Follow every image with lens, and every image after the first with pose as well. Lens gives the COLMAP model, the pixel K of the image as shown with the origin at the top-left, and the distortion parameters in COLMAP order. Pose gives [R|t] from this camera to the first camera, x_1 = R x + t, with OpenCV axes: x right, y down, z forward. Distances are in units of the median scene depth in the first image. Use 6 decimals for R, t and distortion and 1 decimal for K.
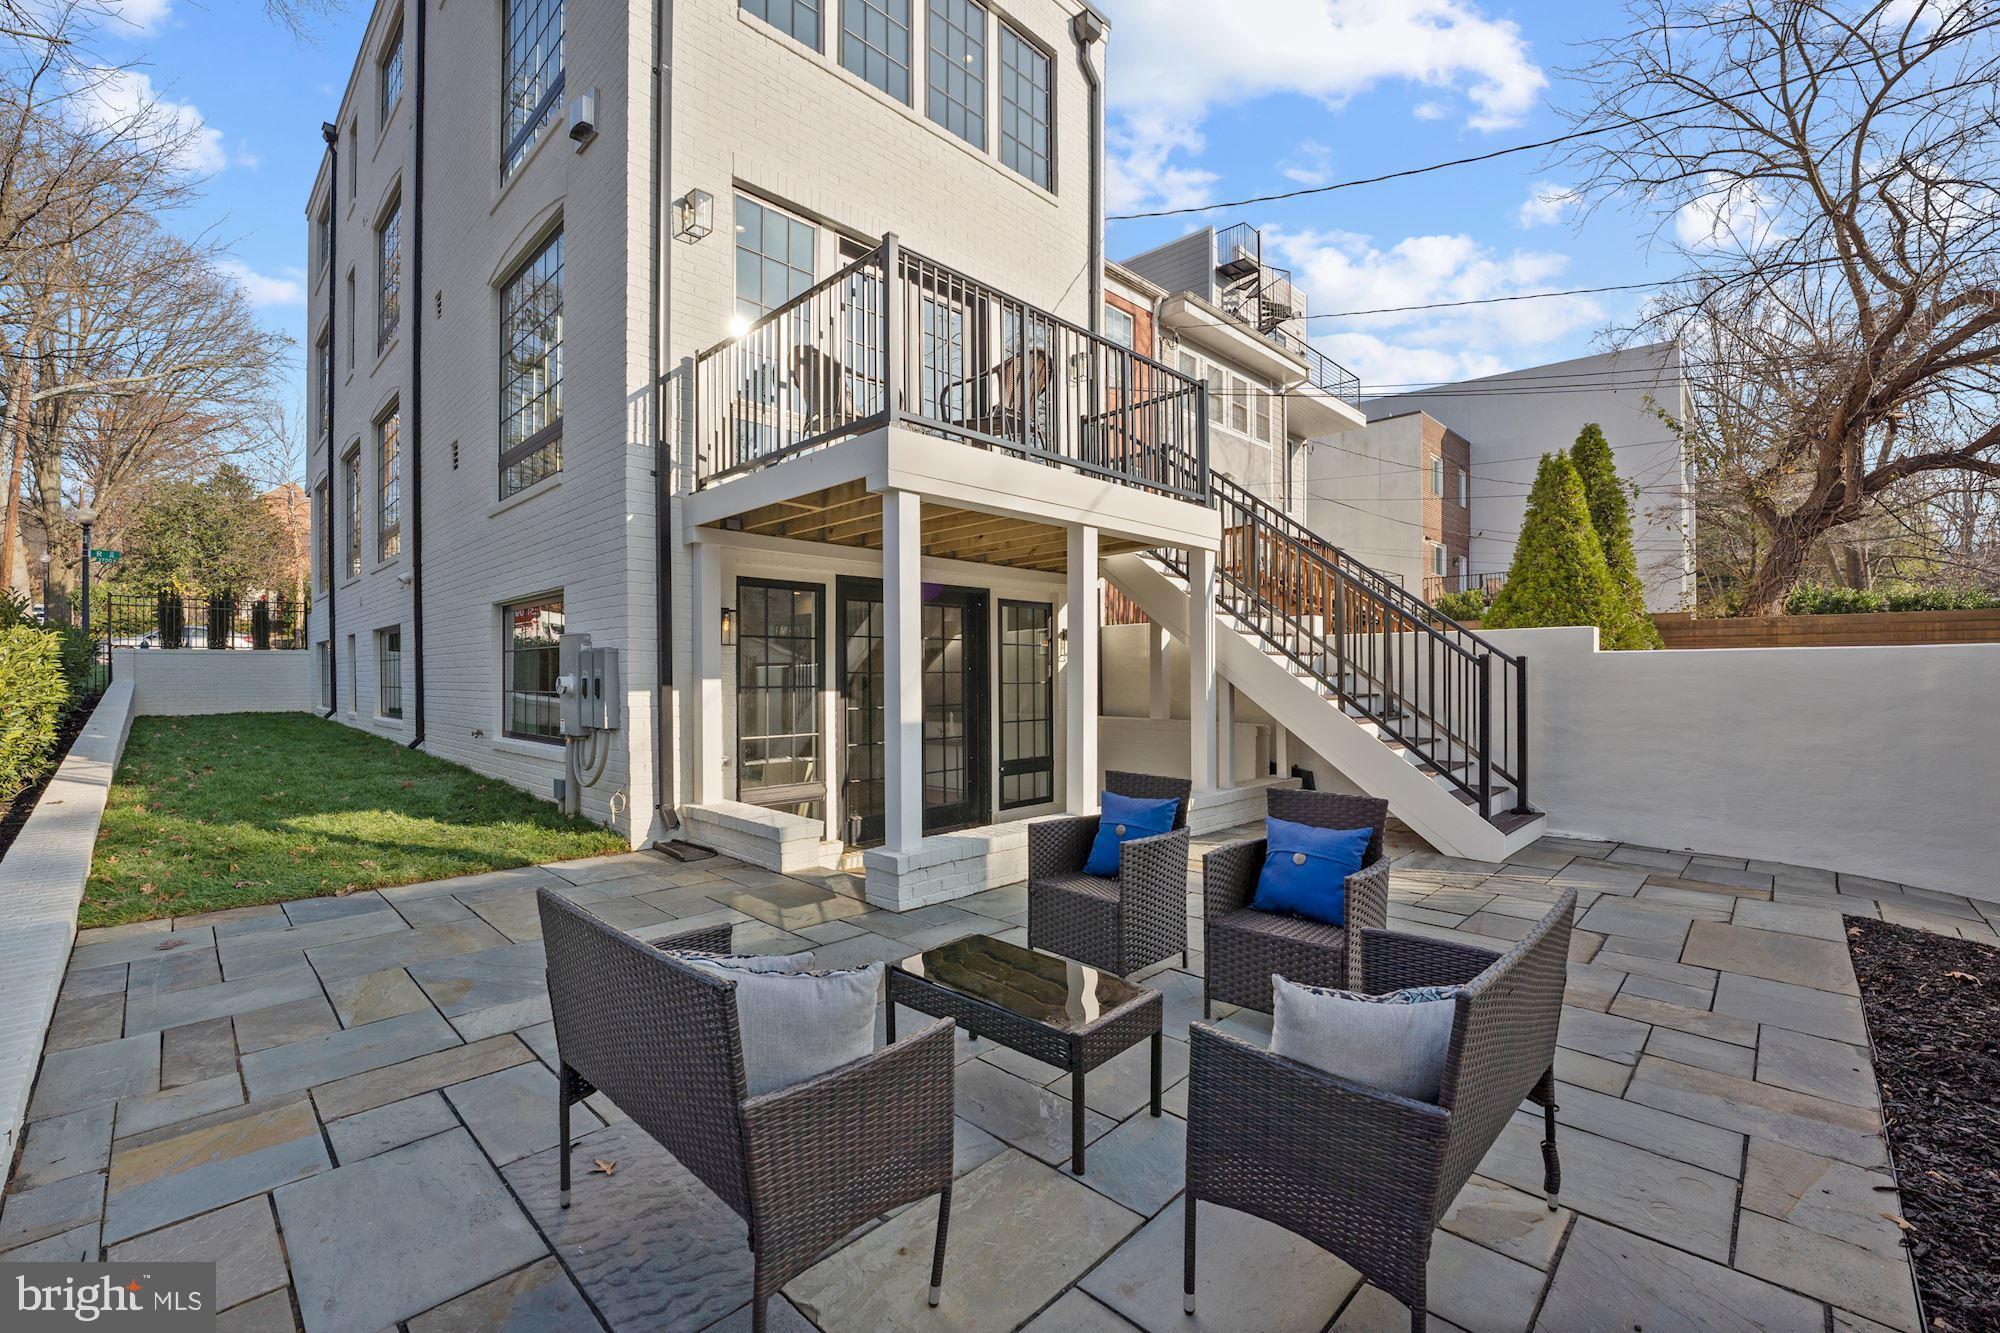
lens RADIAL K [[842.4, 0, 1000.0], [0, 842.4, 666.5], [0, 0, 1]] dist [-0.018824, 0.000111]
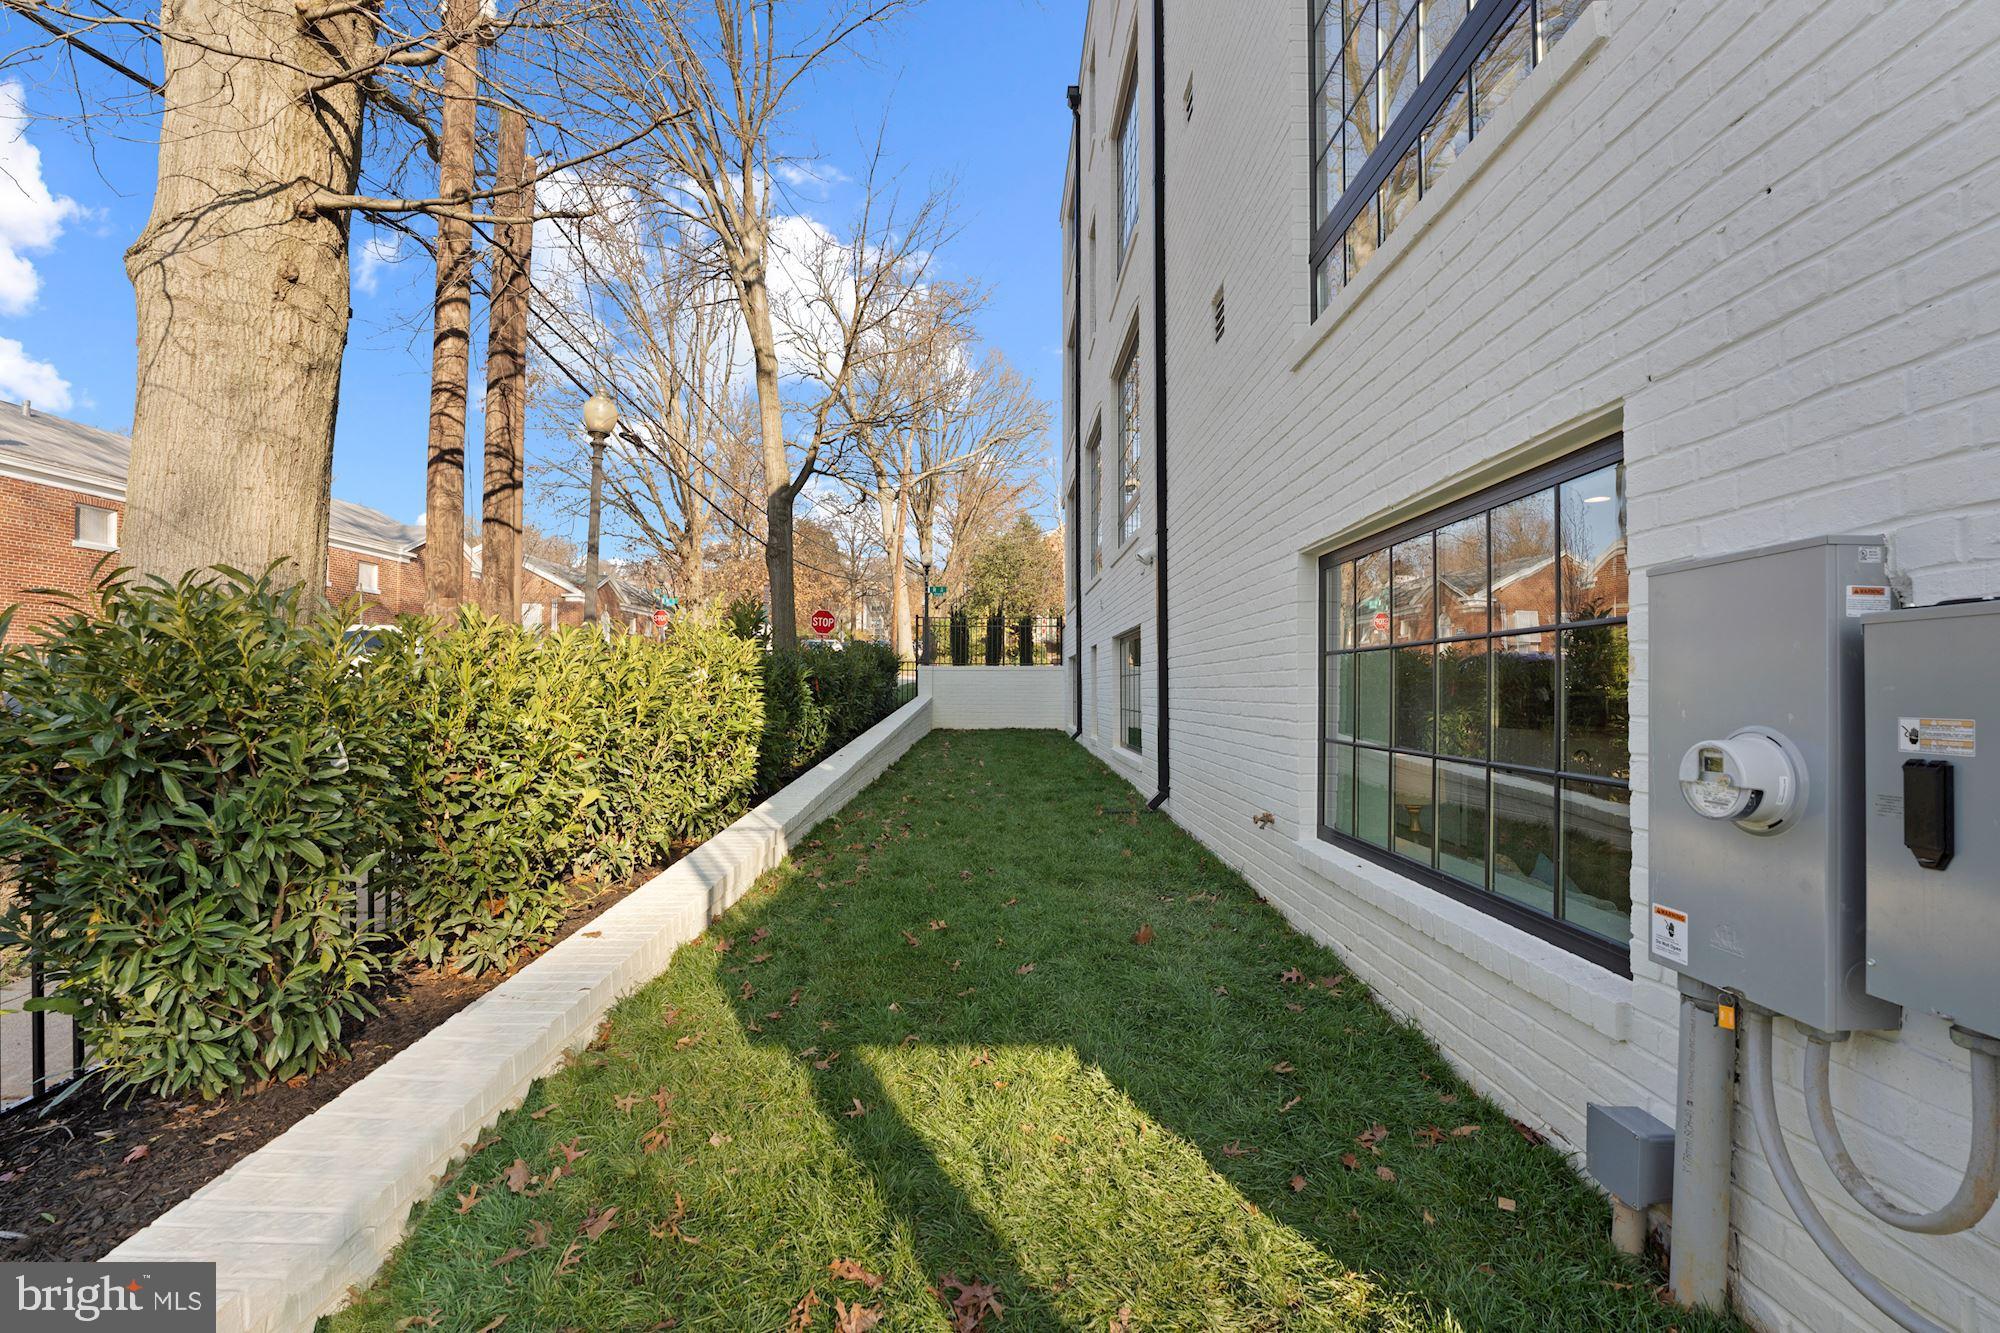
lens RADIAL K [[824.2, 0, 965.5], [0, 824.2, 671.7], [0, 0, 1]] dist [-0.023217, 0.000039]
pose [[0.666441, -0.005072, -0.745541, -0.309173], [-0.005680, 0.999913, -0.011879, -0.001480], [0.745536, 0.012151, 0.666354, 0.440471]]
